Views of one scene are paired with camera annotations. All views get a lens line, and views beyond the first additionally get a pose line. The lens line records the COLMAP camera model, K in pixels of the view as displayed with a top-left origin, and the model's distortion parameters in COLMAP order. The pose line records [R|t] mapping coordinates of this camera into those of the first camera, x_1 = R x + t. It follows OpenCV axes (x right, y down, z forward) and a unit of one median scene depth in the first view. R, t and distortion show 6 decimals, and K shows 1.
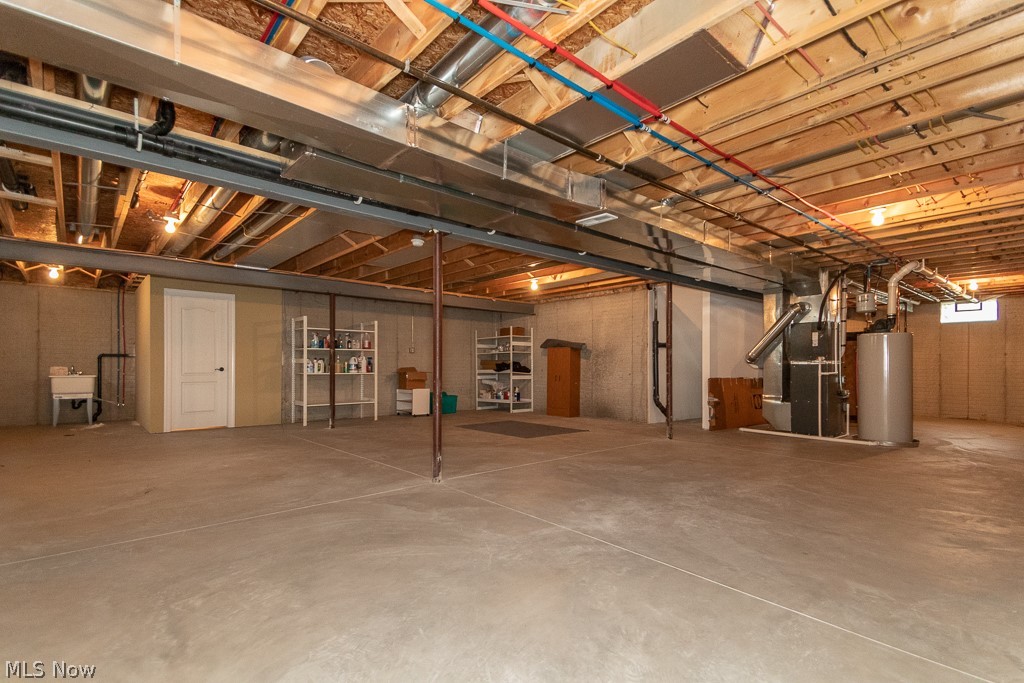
lens RADIAL K [[490.6, 0, 523.5], [0, 490.6, 348.2], [0, 0, 1]] dist [0.084359, -0.024454]
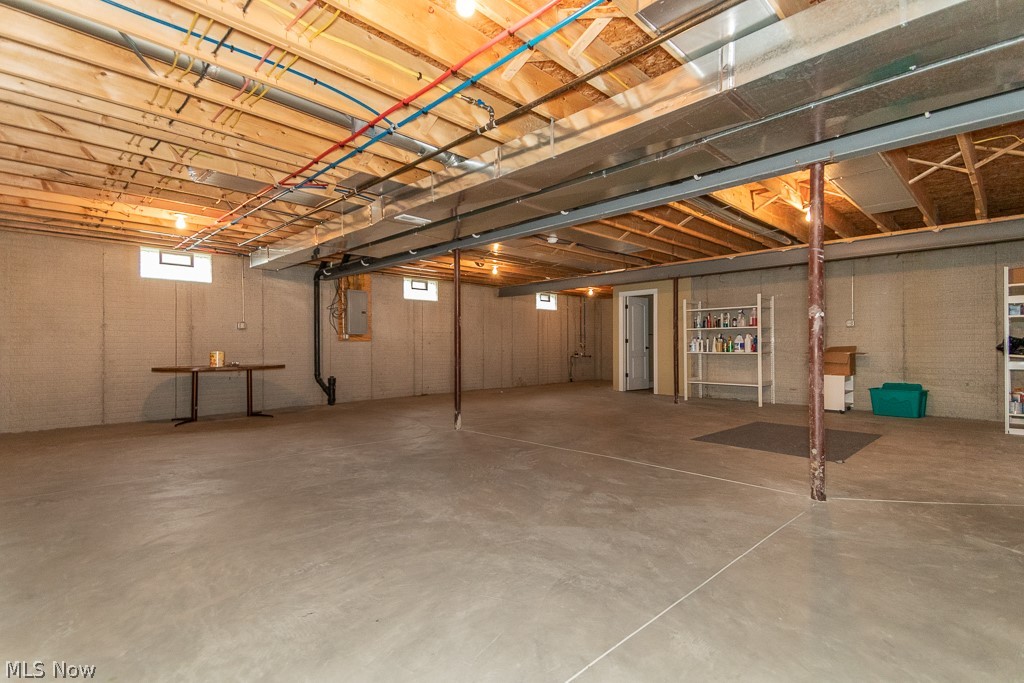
lens RADIAL K [[490.6, 0, 523.5], [0, 490.6, 348.2], [0, 0, 1]] dist [0.084359, -0.024454]
pose [[0.049016, 0.006290, -0.998778, 0.881236], [0.038407, 0.999229, 0.008178, 0.027917], [0.998059, -0.038761, 0.048737, 0.807428]]
